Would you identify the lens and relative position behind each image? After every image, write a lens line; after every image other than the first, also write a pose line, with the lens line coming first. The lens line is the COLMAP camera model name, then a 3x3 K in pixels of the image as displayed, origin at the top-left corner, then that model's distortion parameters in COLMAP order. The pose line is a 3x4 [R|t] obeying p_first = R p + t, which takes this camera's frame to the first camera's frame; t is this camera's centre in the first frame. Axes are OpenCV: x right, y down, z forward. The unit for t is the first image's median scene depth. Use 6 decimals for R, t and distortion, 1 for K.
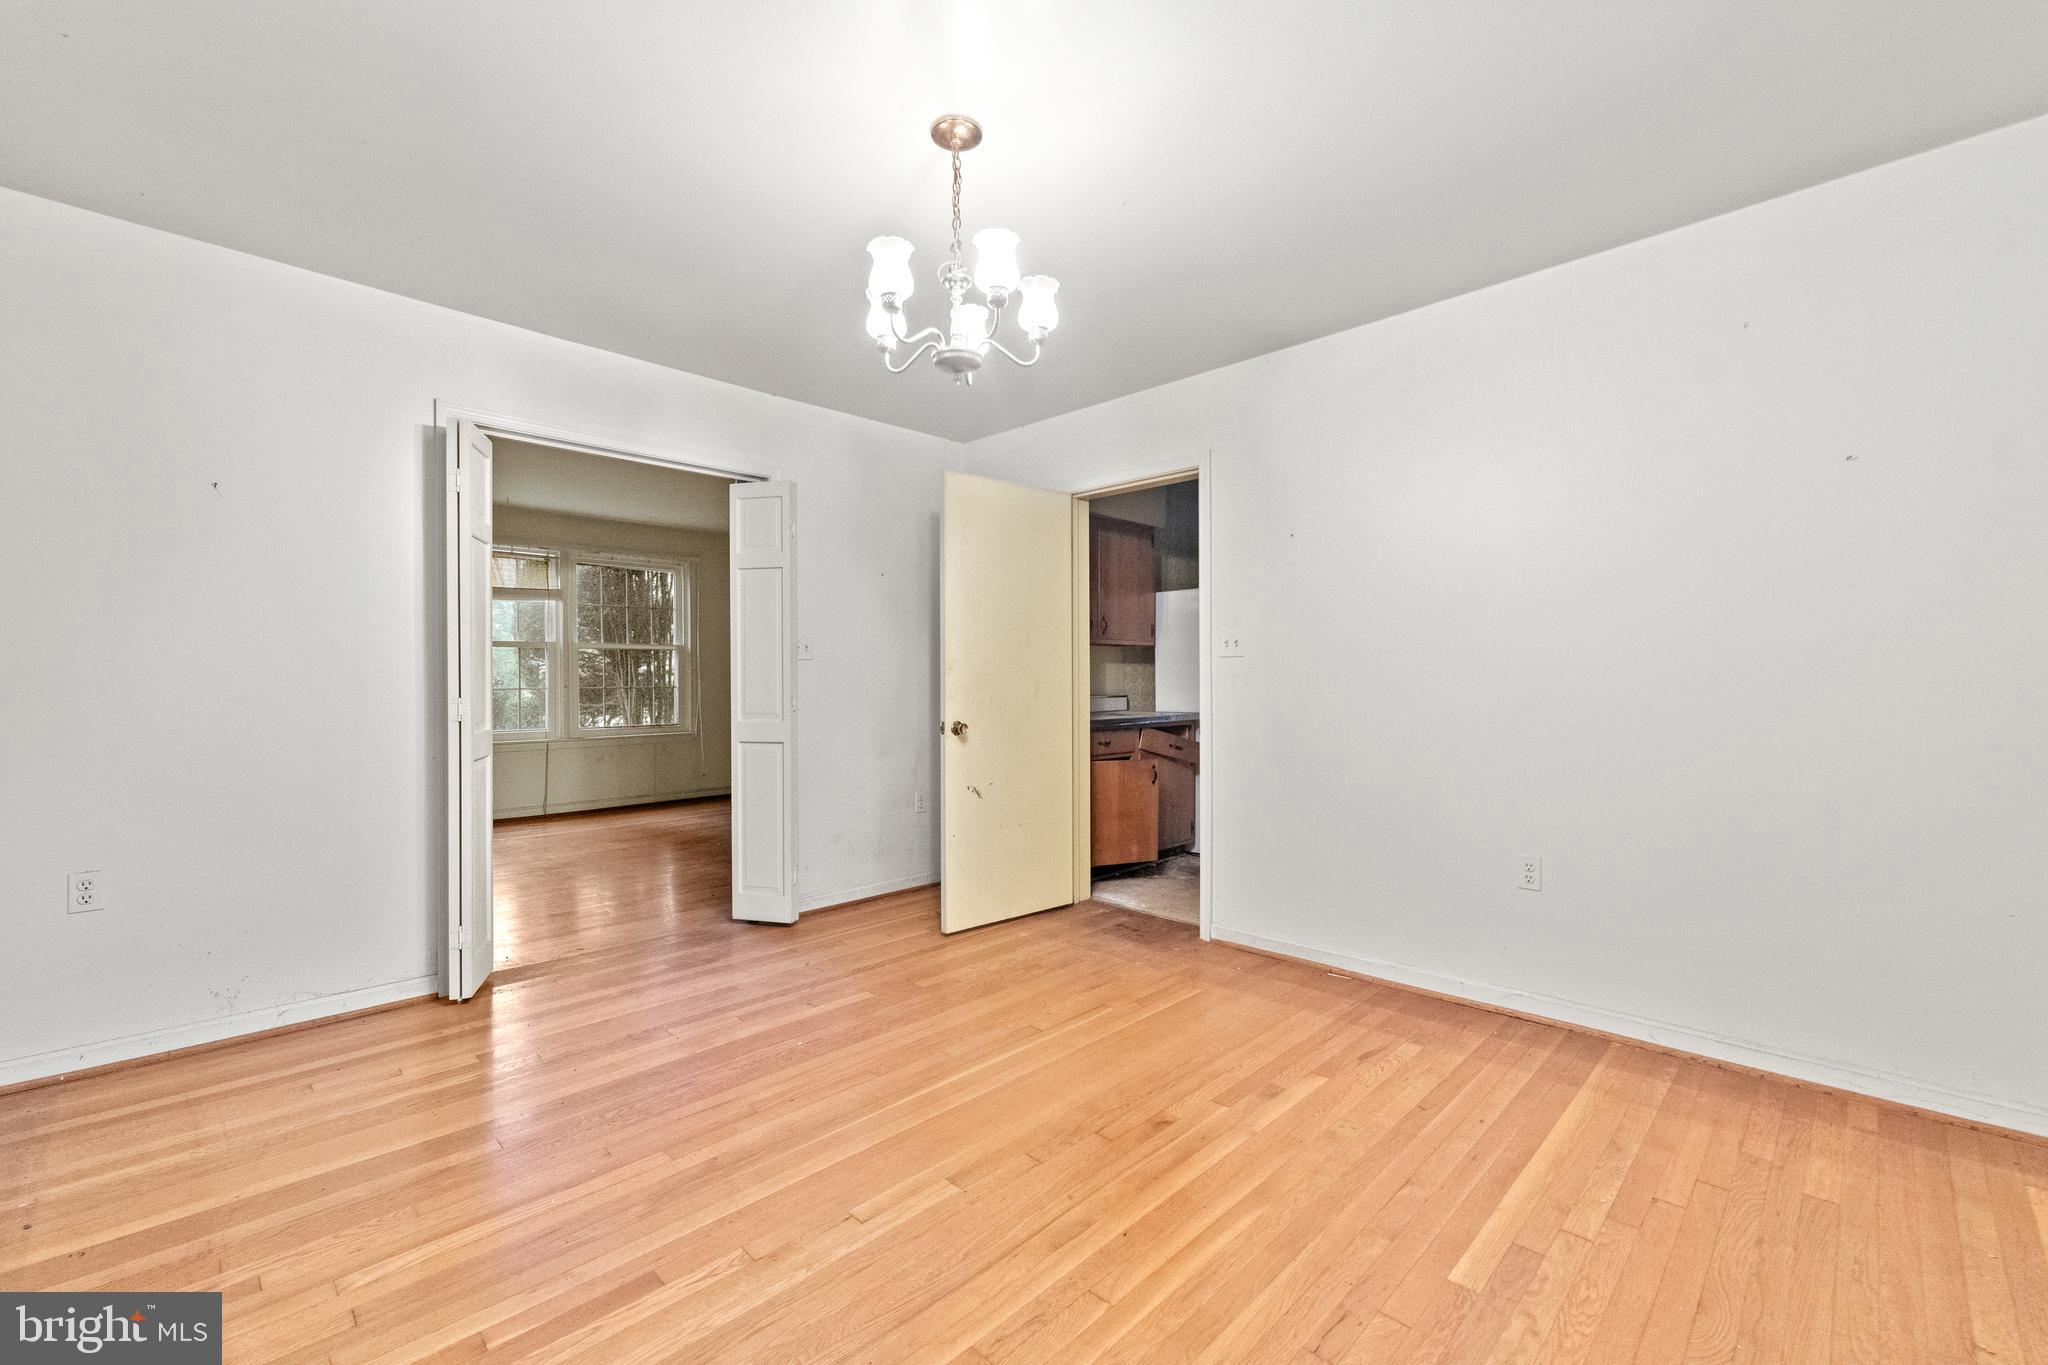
lens RADIAL K [[847.9, 0, 1025.2], [0, 847.9, 682.4], [0, 0, 1]] dist [-0.001071, -0.000008]
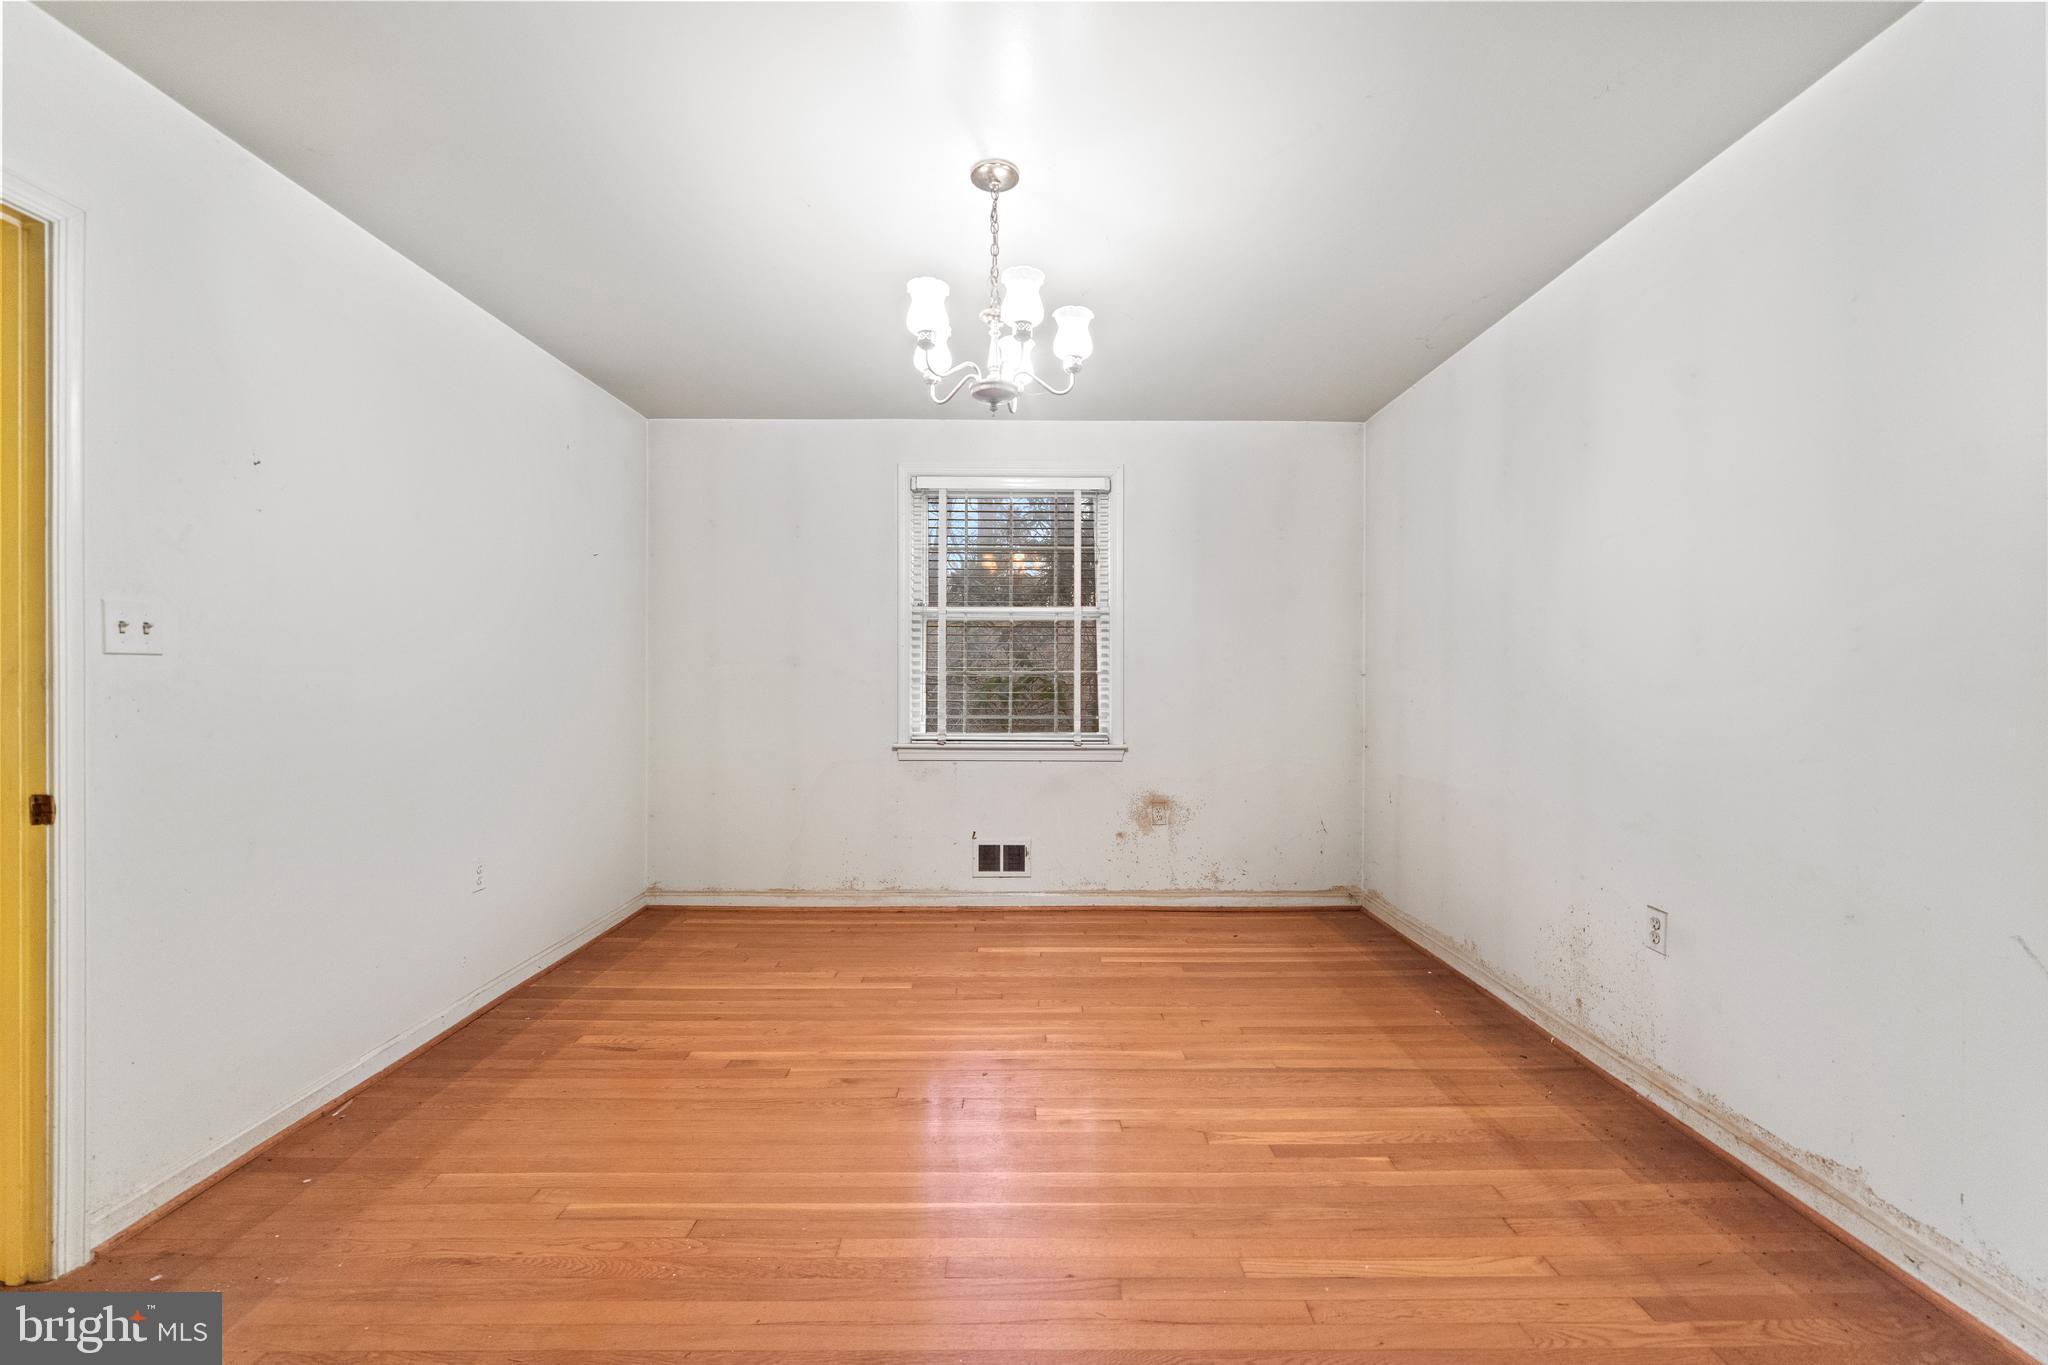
lens RADIAL K [[847.9, 0, 1020.7], [0, 847.9, 679.3], [0, 0, 1]] dist [-0.001071, -0.000008]
pose [[-0.708026, 0.002244, 0.706183, -0.625169], [0.006541, 0.999973, 0.003380, -0.016338], [-0.706156, 0.007012, -0.708021, 1.269374]]
